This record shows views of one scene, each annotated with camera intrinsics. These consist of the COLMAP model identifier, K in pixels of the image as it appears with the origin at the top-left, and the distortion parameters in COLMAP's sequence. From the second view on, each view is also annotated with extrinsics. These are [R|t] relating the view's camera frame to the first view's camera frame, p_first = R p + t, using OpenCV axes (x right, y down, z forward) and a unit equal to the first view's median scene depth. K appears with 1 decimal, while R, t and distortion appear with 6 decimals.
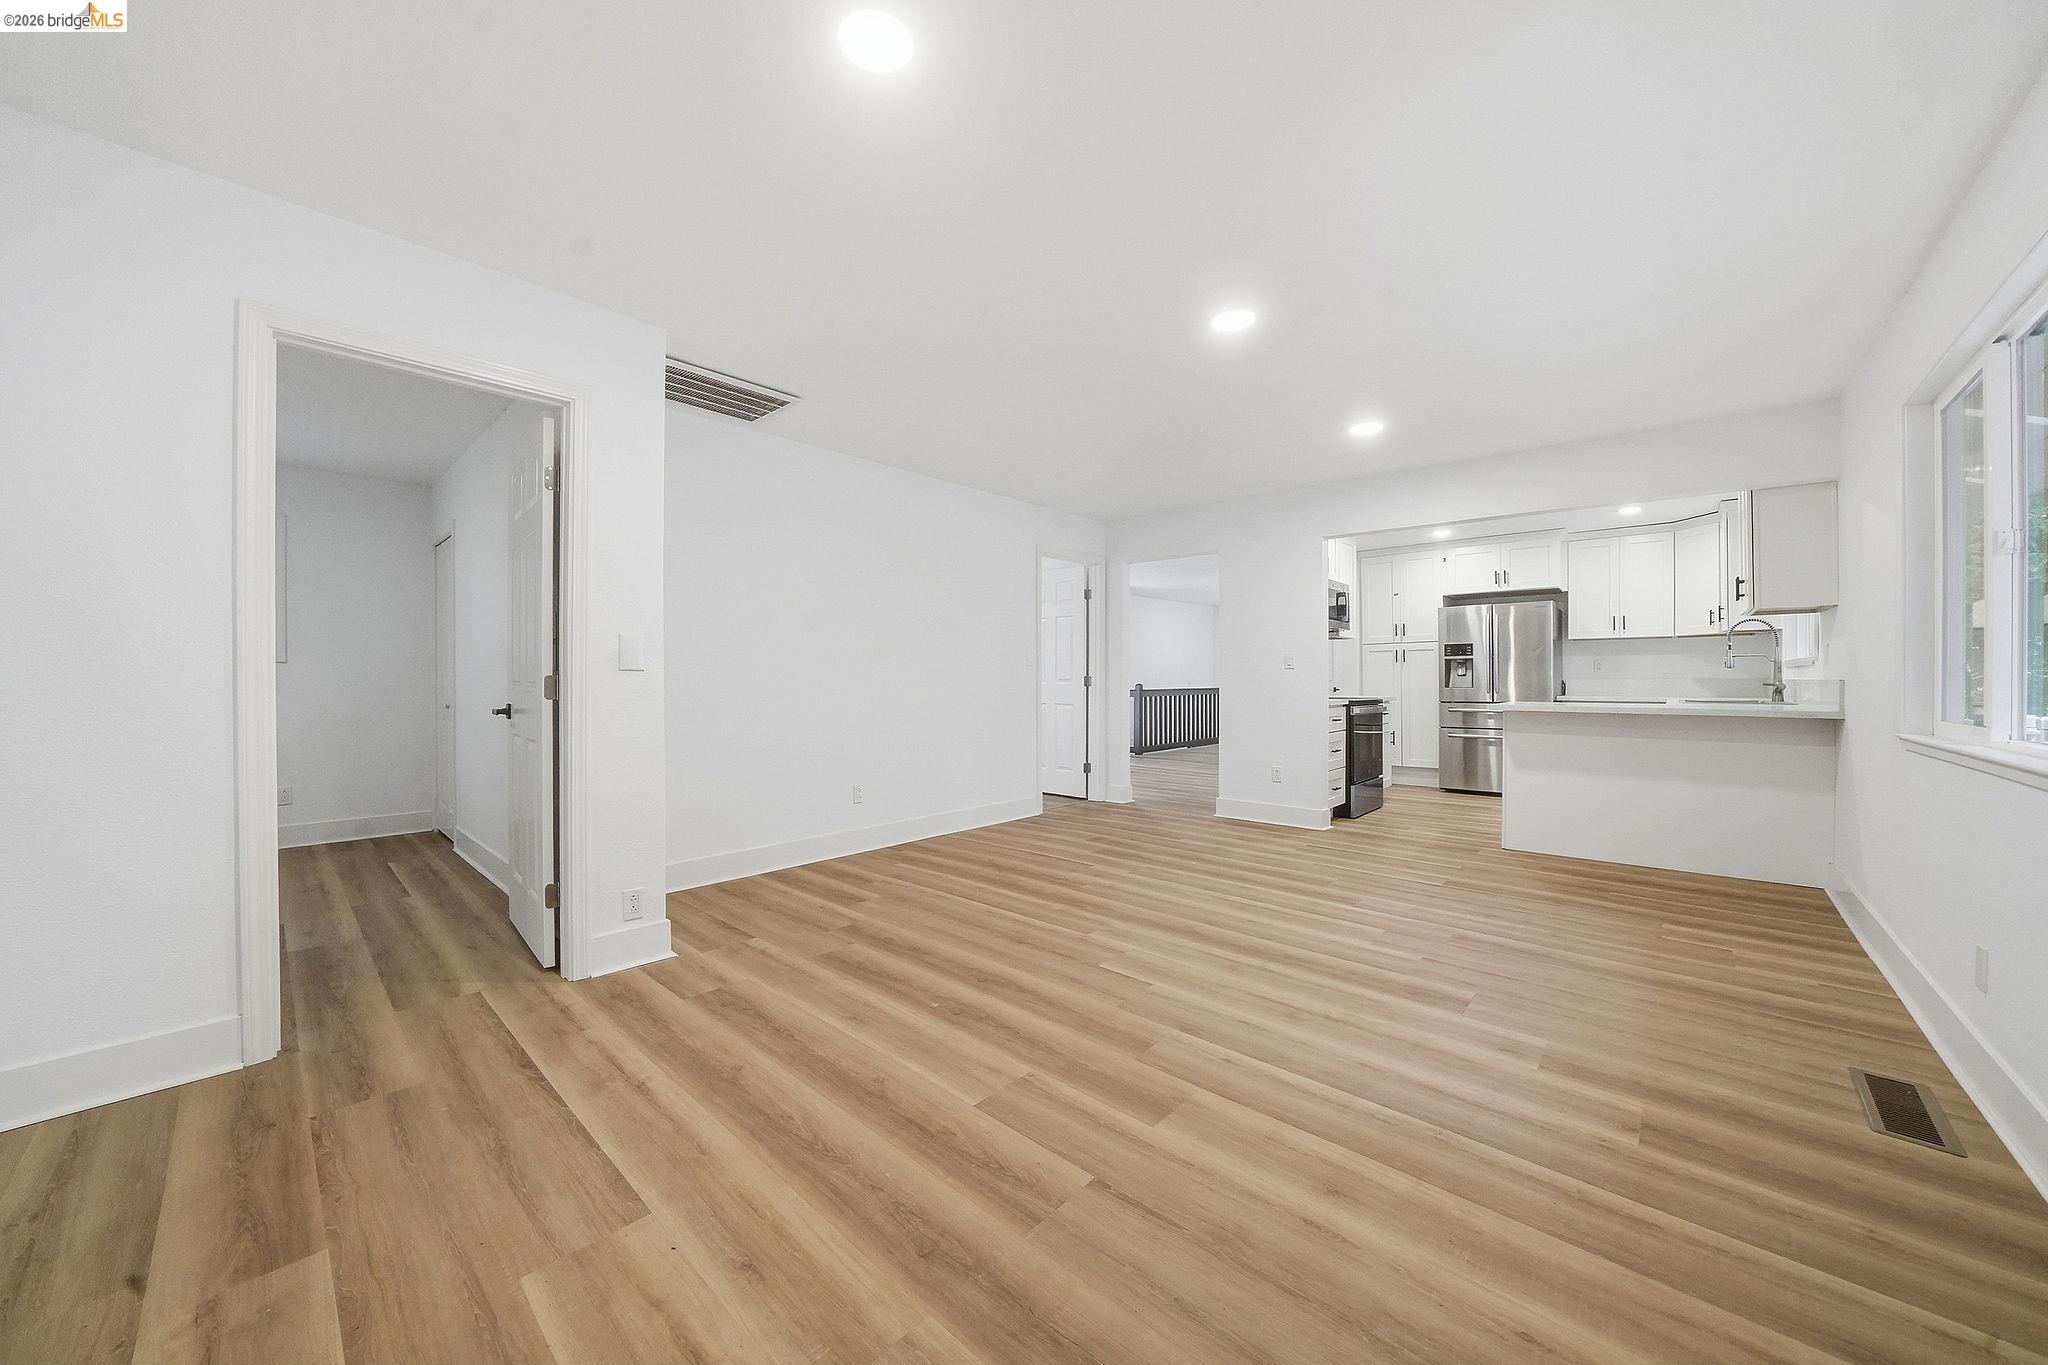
lens RADIAL K [[720.6, 0, 1021.2], [0, 720.6, 686.1], [0, 0, 1]] dist [-0.016219, -0.000026]
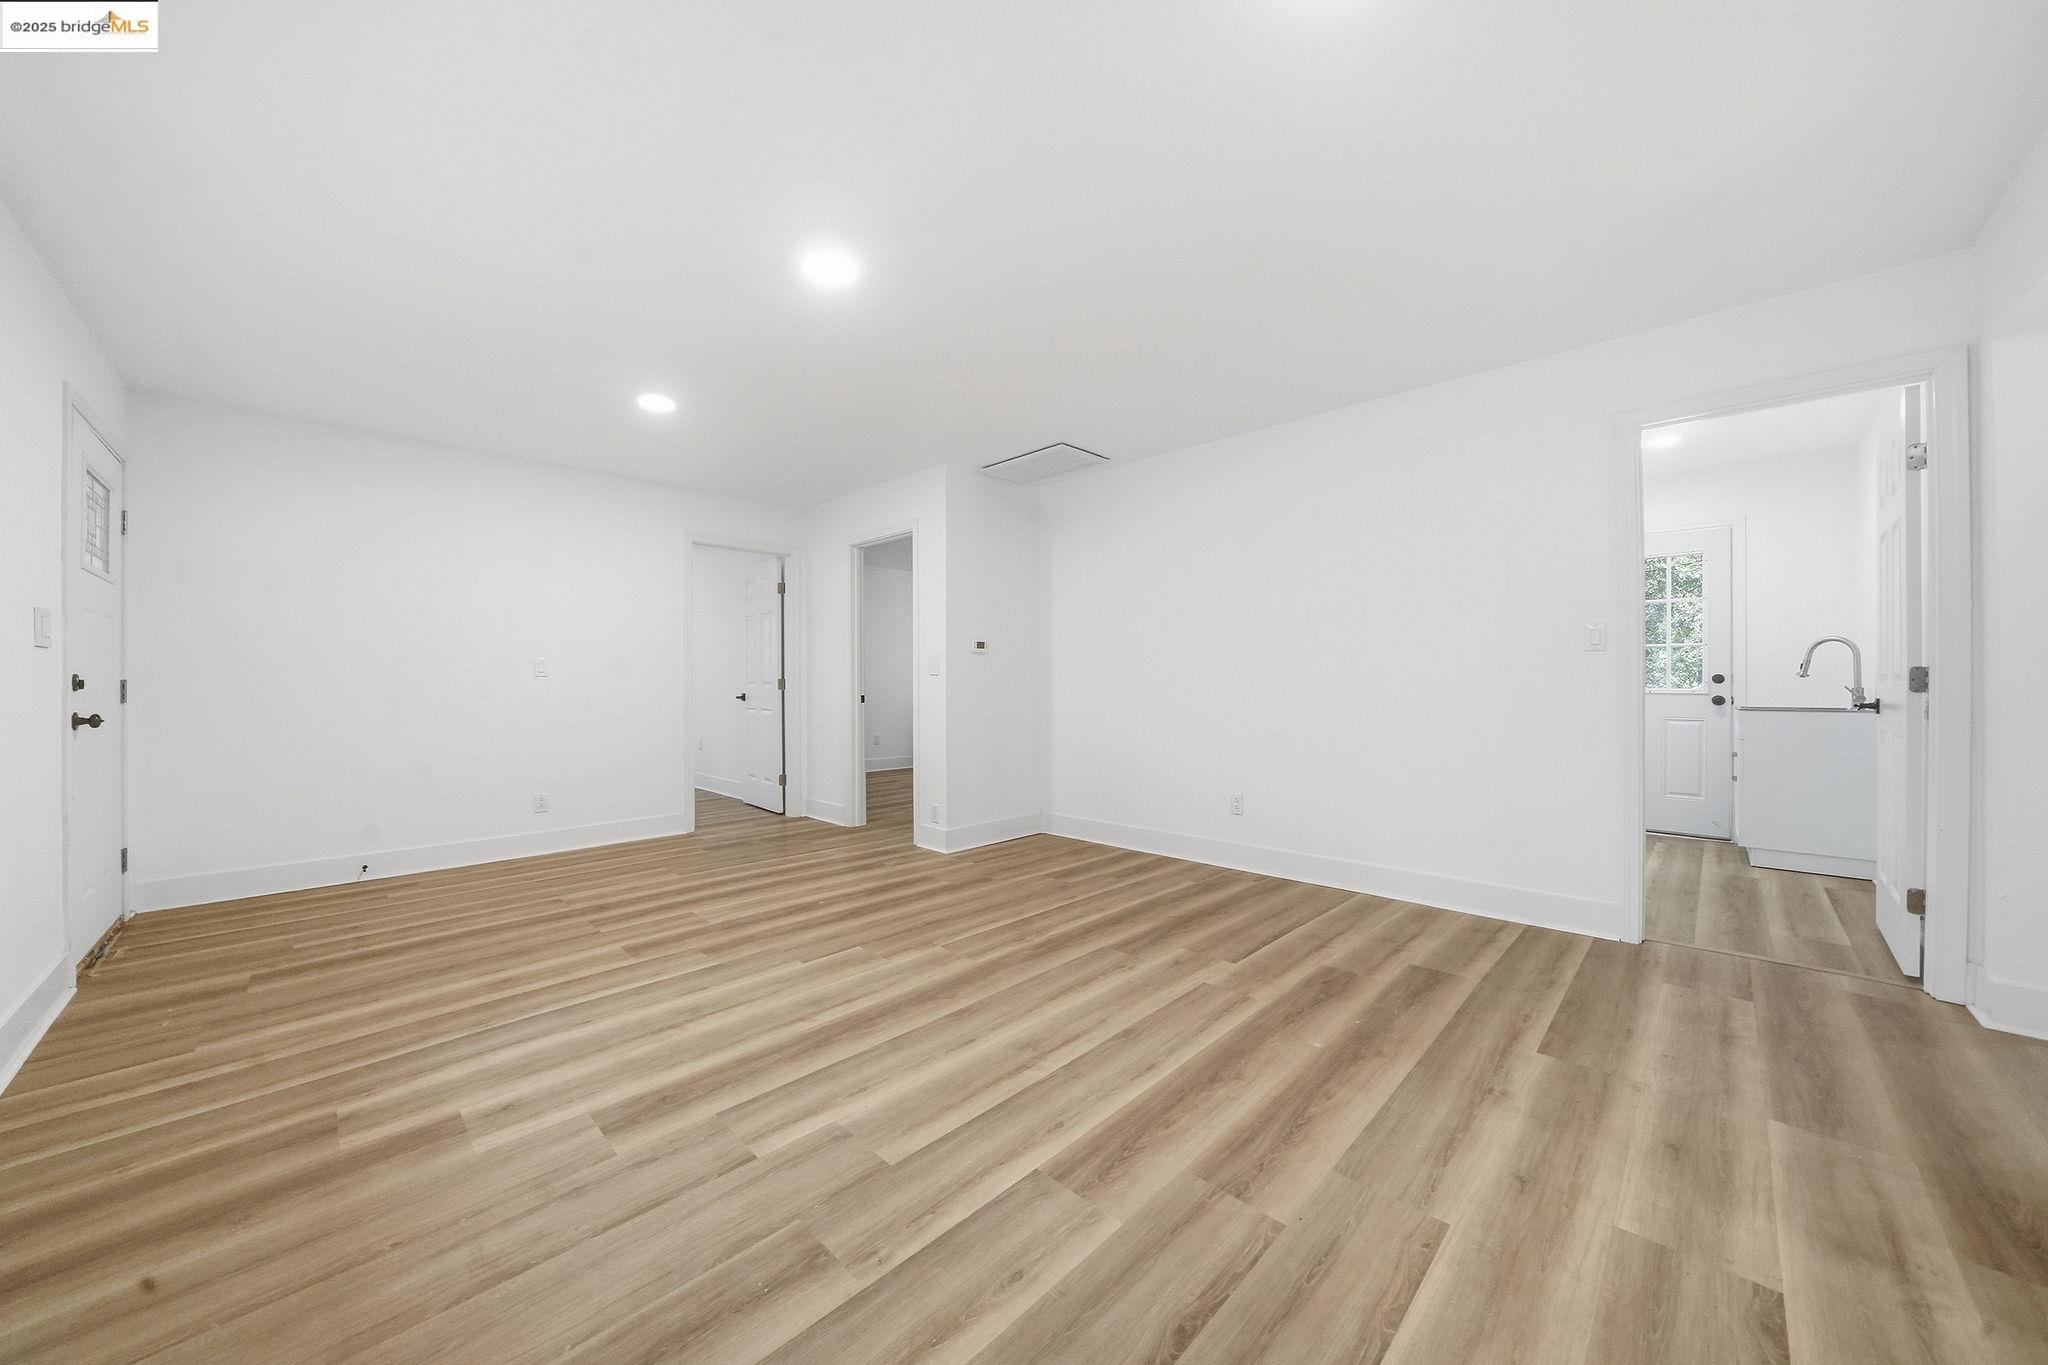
lens RADIAL K [[720.6, 0, 1017.8], [0, 720.6, 675.9], [0, 0, 1]] dist [-0.016219, -0.000026]
pose [[-0.030867, -0.004413, -0.999514, 1.157405], [-0.006068, 0.999973, -0.004228, -0.013937], [0.999505, 0.005934, -0.030893, 1.246565]]
